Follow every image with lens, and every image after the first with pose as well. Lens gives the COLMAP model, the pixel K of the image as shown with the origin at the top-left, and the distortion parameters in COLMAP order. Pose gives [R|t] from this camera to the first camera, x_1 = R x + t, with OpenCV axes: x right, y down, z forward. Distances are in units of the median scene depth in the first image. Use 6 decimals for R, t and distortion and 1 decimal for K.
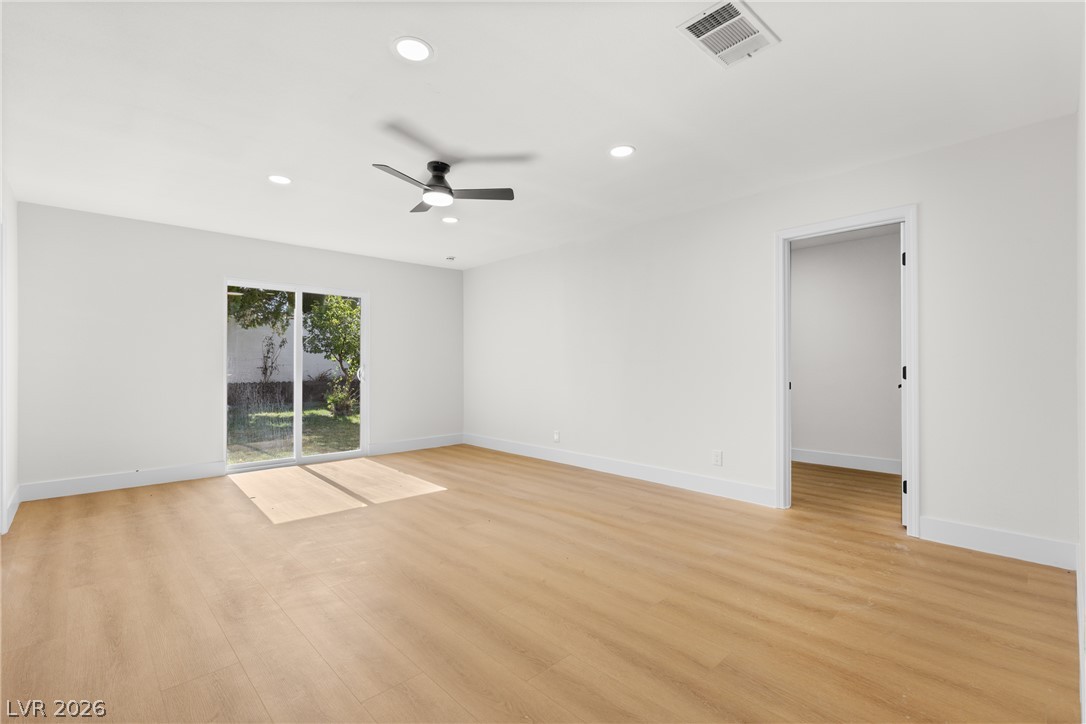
lens RADIAL K [[481.9, 0, 565.6], [0, 481.9, 364.5], [0, 0, 1]] dist [0.000224, 0.000097]
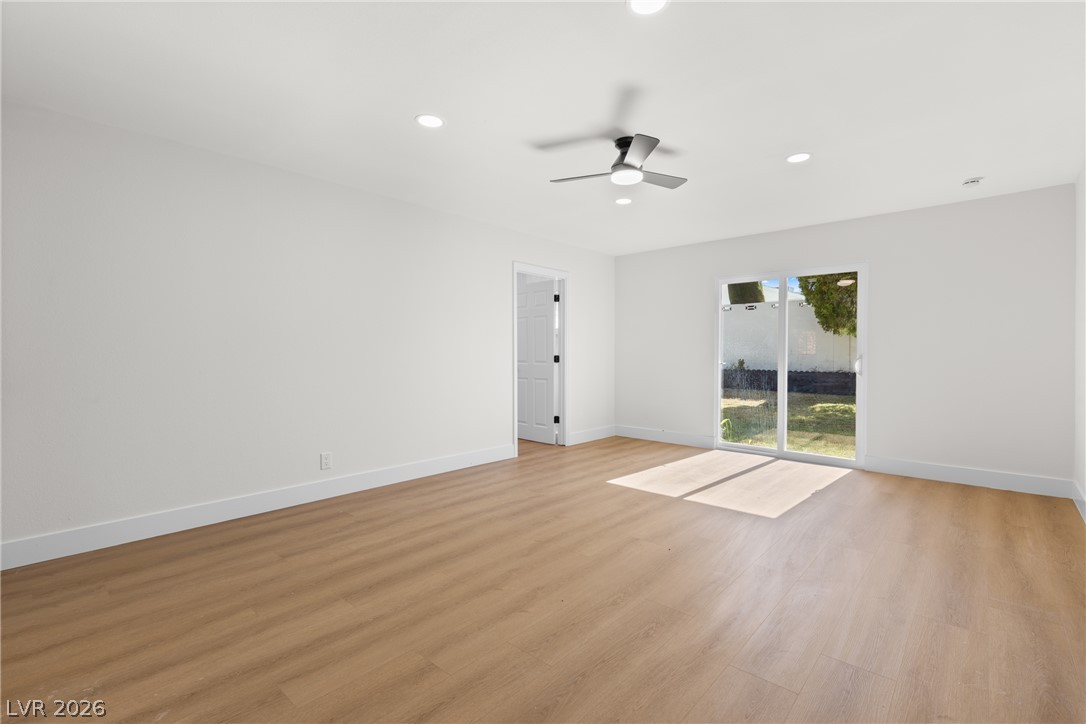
lens RADIAL K [[499.7, 0, 543.9], [0, 499.7, 350.4], [0, 0, 1]] dist [0.000487, -0.000083]
pose [[0.048585, -0.004658, -0.998808, 0.835406], [0.000494, 0.999989, -0.004639, -0.002471], [0.998819, -0.000268, 0.048587, 0.950008]]
